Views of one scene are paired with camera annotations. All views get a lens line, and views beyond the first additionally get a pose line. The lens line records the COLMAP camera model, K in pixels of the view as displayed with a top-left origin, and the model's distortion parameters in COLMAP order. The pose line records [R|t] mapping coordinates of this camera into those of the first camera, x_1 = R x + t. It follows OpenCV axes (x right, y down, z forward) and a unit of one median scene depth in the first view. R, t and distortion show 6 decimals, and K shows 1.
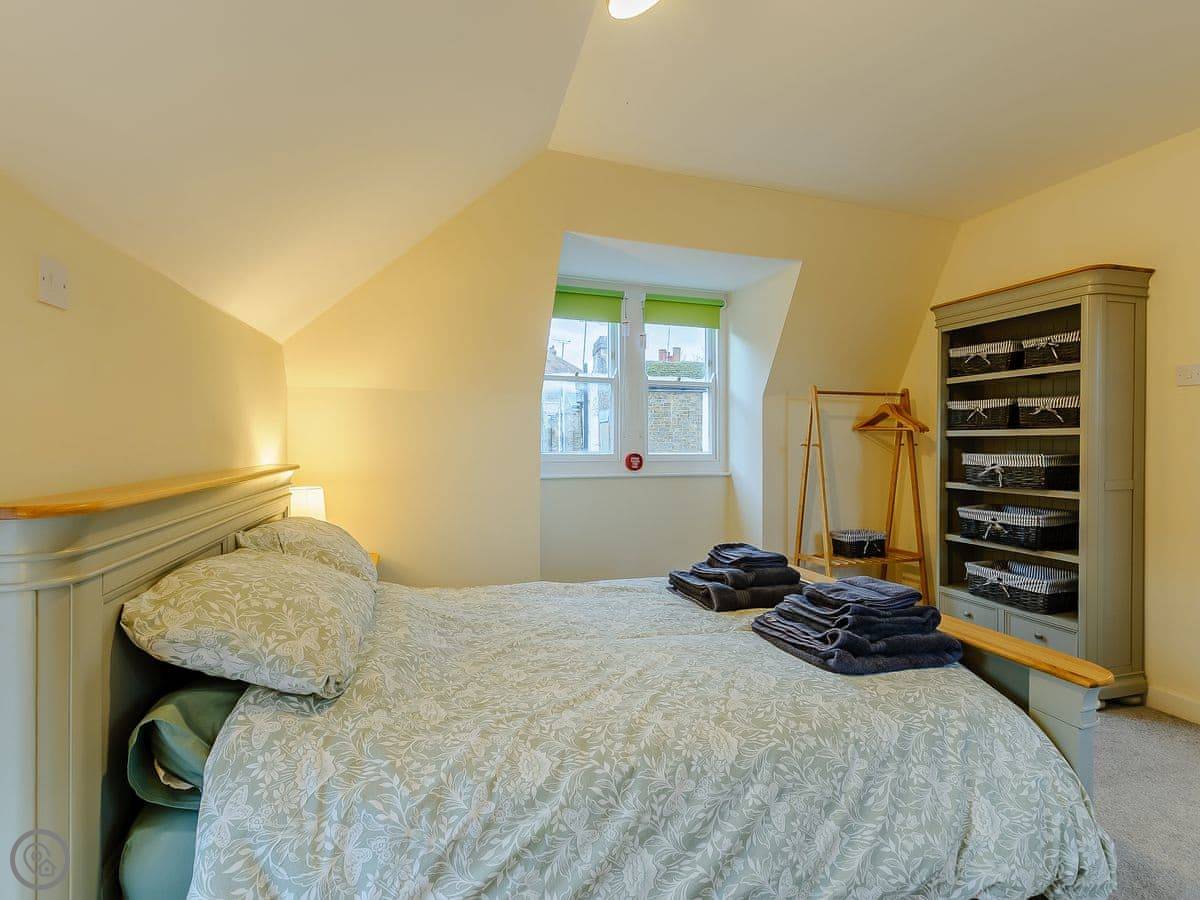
lens RADIAL K [[617.5, 0, 600.0], [0, 617.5, 450.0], [0, 0, 1]] dist [0.001170, -0.000320]
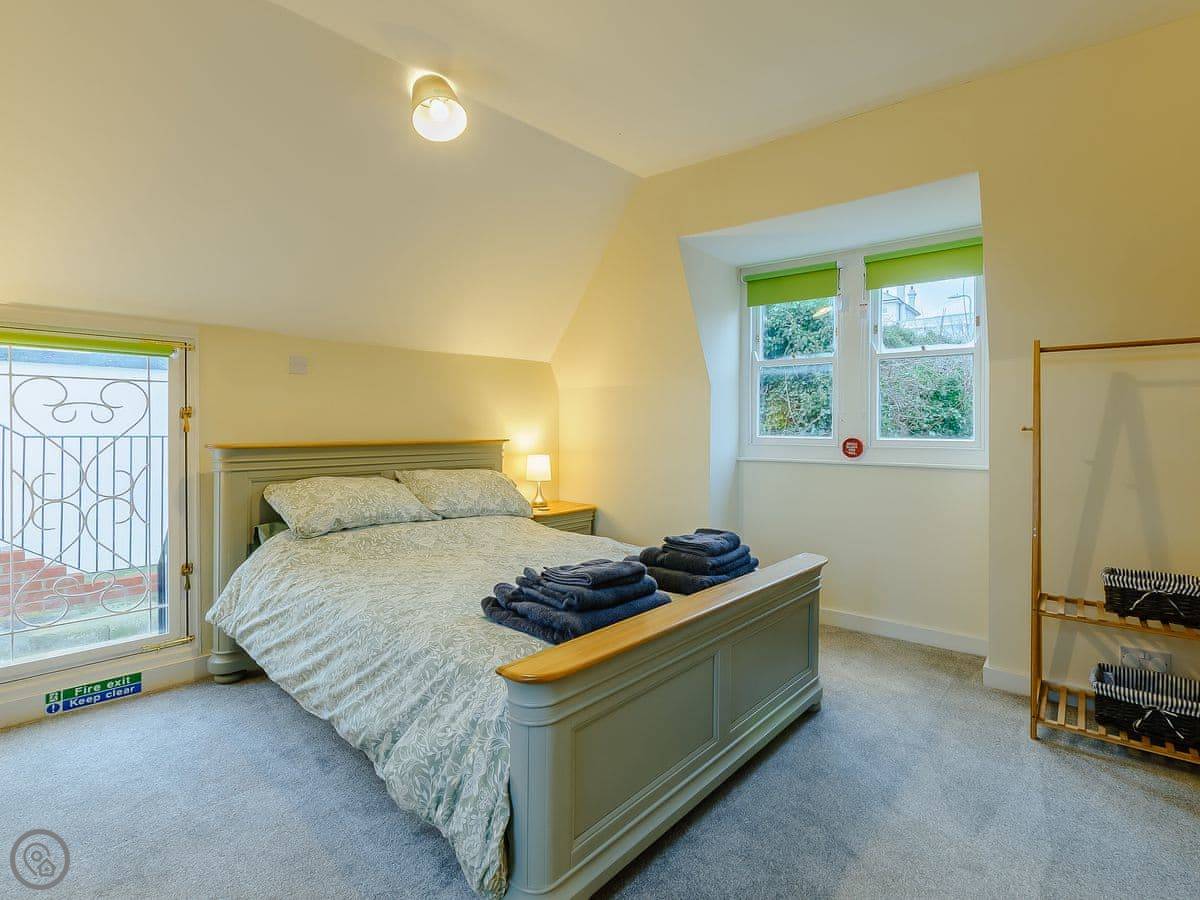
lens RADIAL K [[612.5, 0, 603.1], [0, 612.5, 426.4], [0, 0, 1]] dist [0.001840, 0.000287]
pose [[0.523522, -0.001032, -0.852012, 1.069903], [-0.012176, 0.999888, -0.008693, 0.001085], [0.851925, 0.014925, 0.523450, 0.395789]]
